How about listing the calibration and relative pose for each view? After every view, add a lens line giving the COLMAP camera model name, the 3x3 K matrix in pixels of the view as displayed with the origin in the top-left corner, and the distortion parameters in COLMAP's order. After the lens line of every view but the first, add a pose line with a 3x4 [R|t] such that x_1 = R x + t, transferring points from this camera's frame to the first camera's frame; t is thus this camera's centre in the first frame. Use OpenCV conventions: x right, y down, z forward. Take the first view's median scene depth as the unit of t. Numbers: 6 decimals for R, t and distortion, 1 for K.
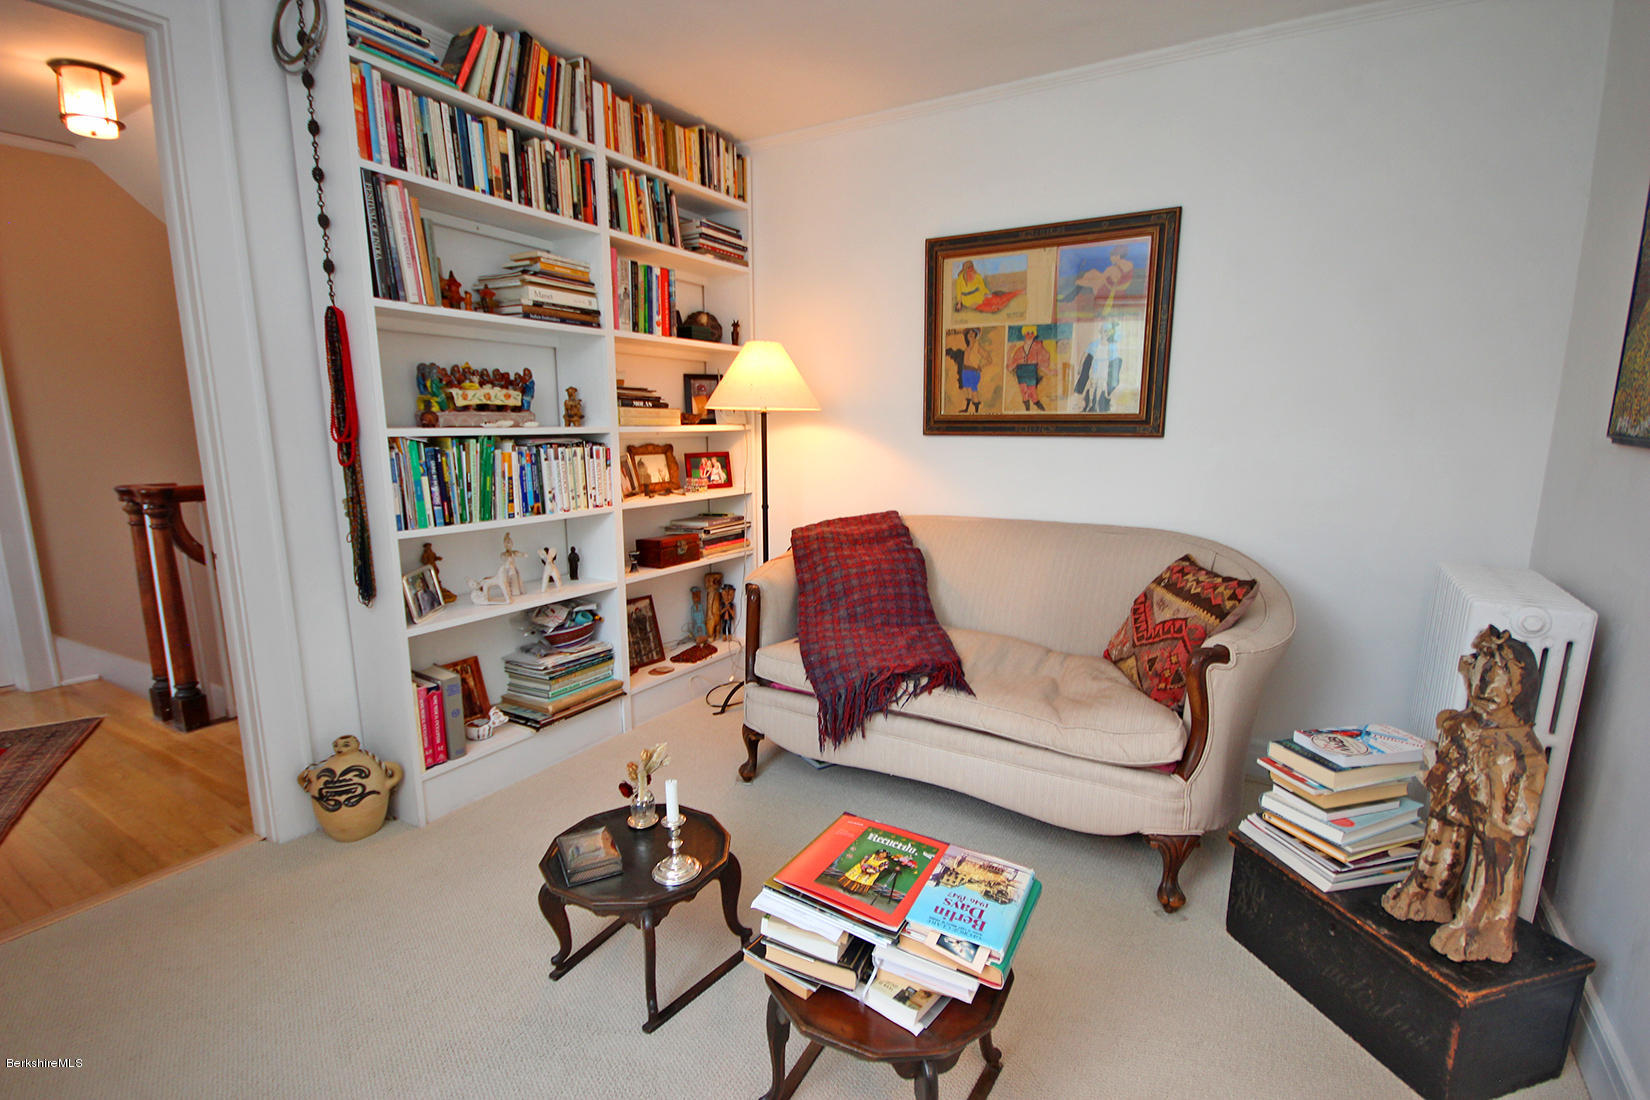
lens RADIAL K [[764.3, 0, 834.3], [0, 764.3, 555.2], [0, 0, 1]] dist [-0.015556, -0.001953]
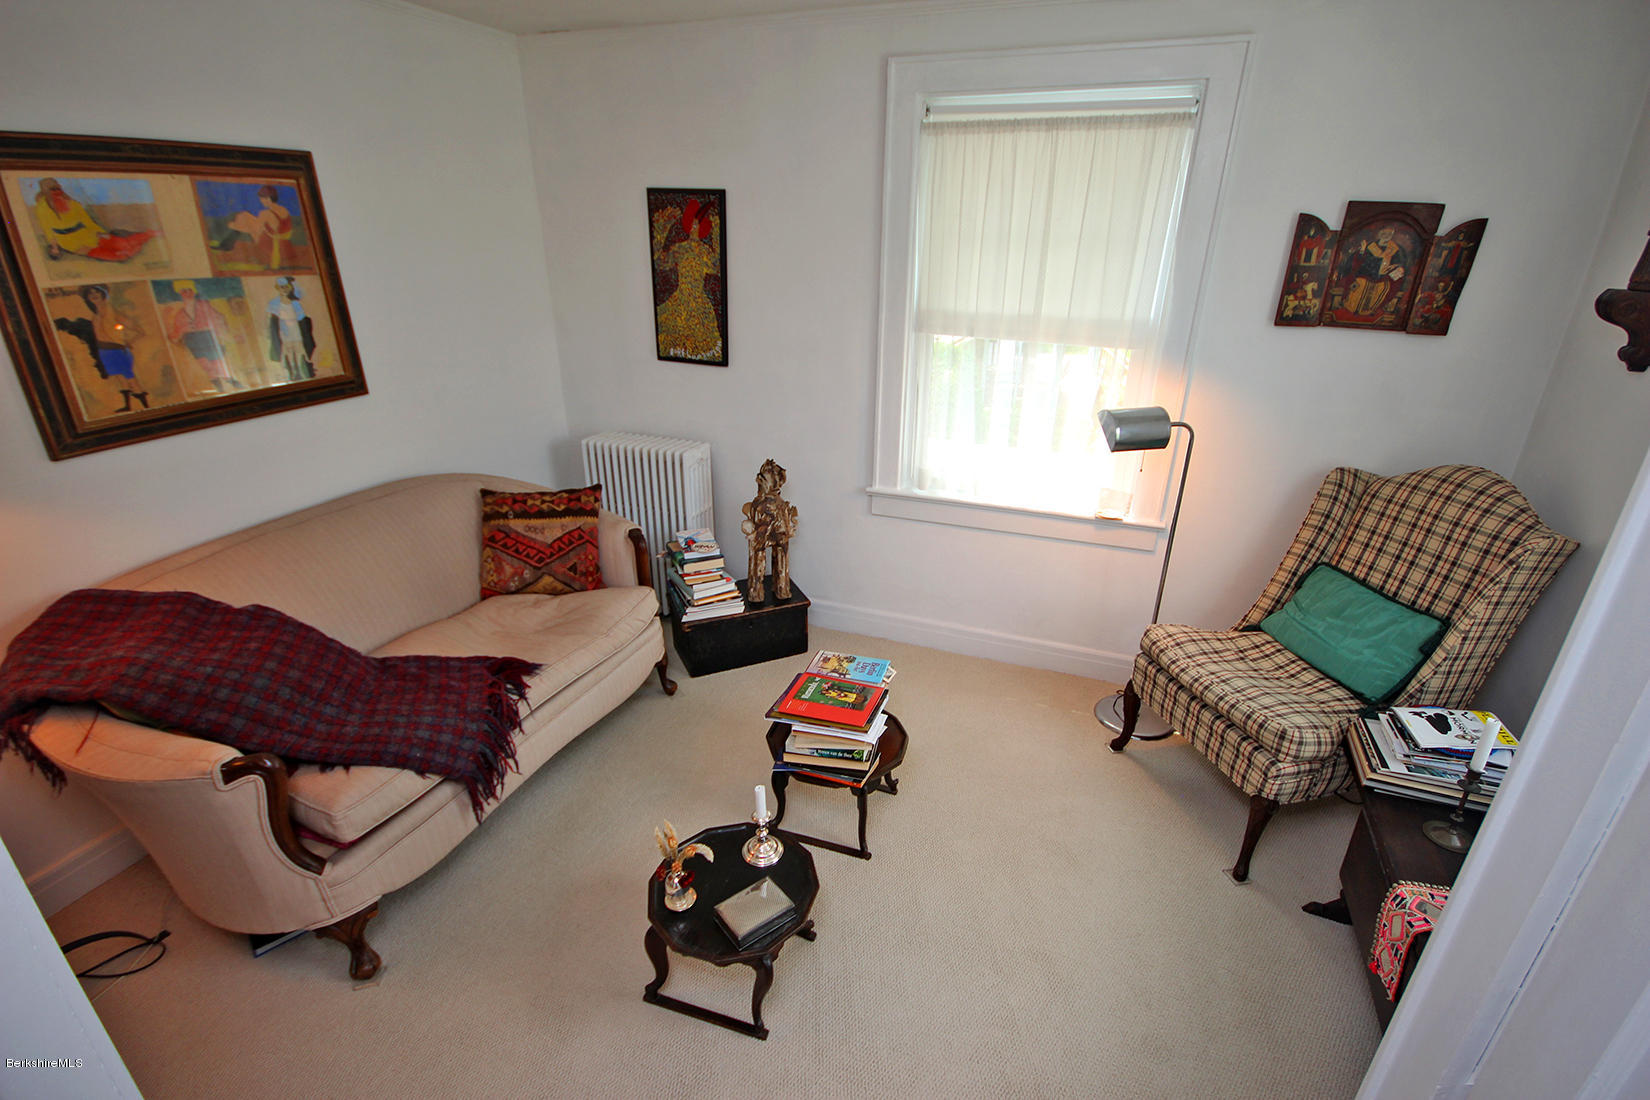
lens RADIAL K [[764.3, 0, 833.1], [0, 764.3, 554.5], [0, 0, 1]] dist [-0.015556, -0.001953]
pose [[-0.168787, -0.391114, 0.904733, -0.622969], [0.155689, 0.895800, 0.416297, -0.266378], [-0.973279, 0.211123, -0.090308, 0.497449]]
